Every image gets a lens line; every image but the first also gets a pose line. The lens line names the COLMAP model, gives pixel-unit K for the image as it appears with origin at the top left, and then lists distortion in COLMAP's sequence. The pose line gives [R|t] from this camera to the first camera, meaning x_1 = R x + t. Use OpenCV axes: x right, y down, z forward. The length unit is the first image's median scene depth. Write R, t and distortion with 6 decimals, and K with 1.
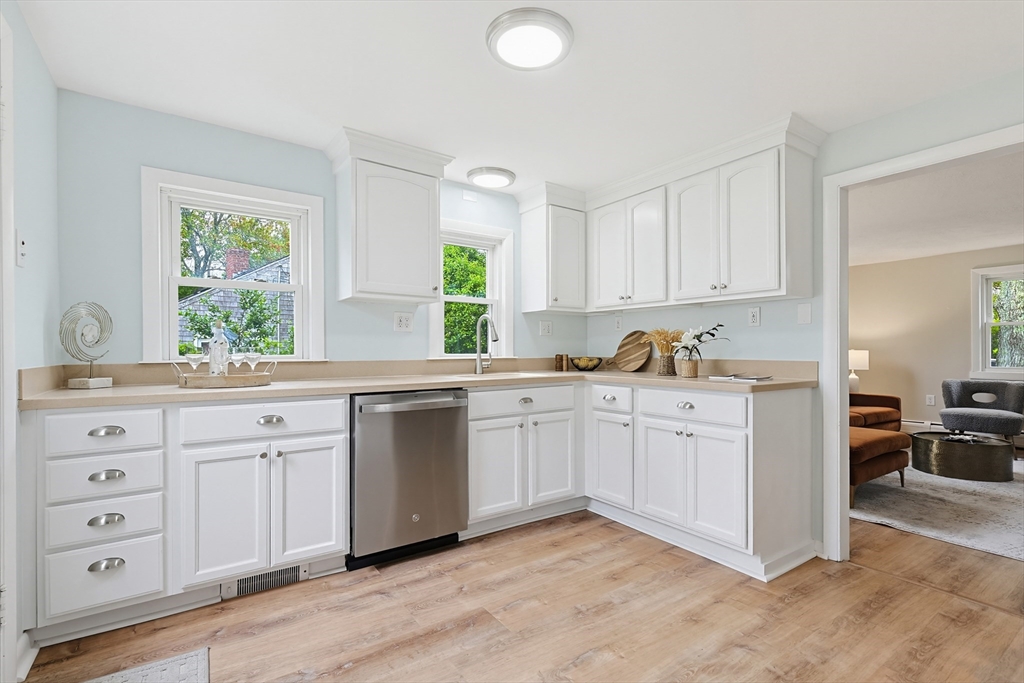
lens RADIAL K [[474.9, 0, 522.8], [0, 474.9, 348.4], [0, 0, 1]] dist [0.005292, 0.000928]
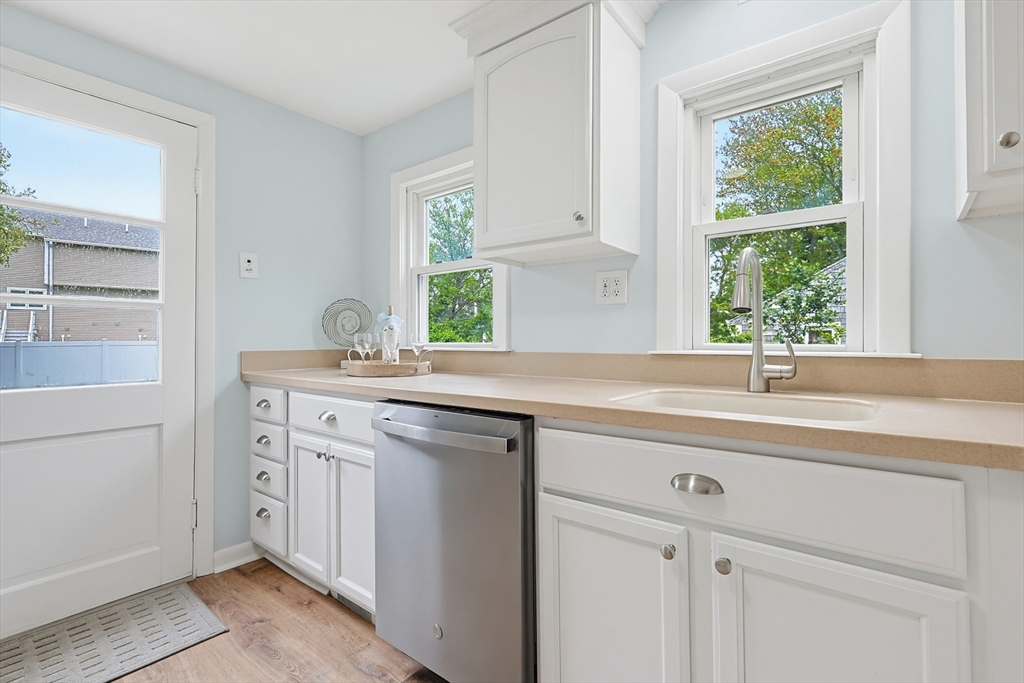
lens RADIAL K [[474.9, 0, 514.6], [0, 474.9, 336.9], [0, 0, 1]] dist [0.005292, 0.000928]
pose [[0.284509, -0.005100, -0.958660, 0.302620], [0.004045, 0.999983, -0.004119, 0.007152], [0.958665, -0.002706, 0.284524, 0.809241]]
